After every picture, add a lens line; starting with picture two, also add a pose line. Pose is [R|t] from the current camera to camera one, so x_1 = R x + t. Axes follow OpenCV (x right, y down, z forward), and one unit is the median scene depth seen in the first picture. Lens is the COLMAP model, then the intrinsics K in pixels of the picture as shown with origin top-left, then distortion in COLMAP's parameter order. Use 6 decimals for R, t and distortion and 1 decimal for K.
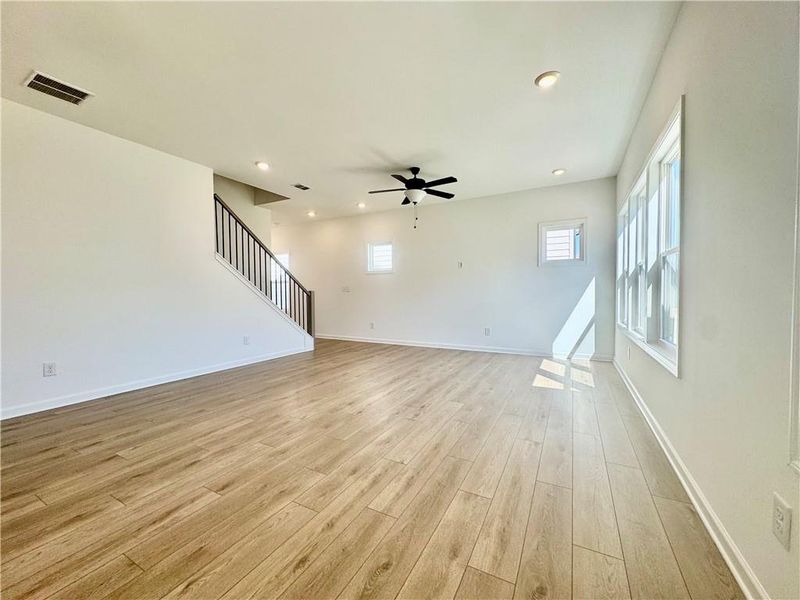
lens RADIAL K [[319.4, 0, 399.1], [0, 319.4, 300.6], [0, 0, 1]] dist [-0.002731, 0.000892]
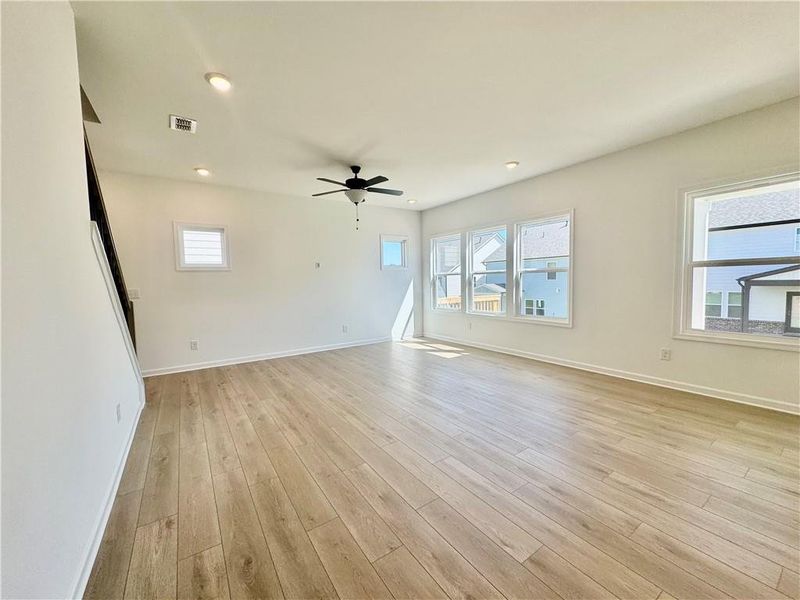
lens RADIAL K [[319.4, 0, 399.7], [0, 319.4, 303.6], [0, 0, 1]] dist [-0.002731, 0.000892]
pose [[0.457248, -0.068315, 0.886712, -1.031104], [0.041300, 0.997601, 0.055561, -0.071380], [-0.888380, 0.011216, 0.458972, 0.603760]]
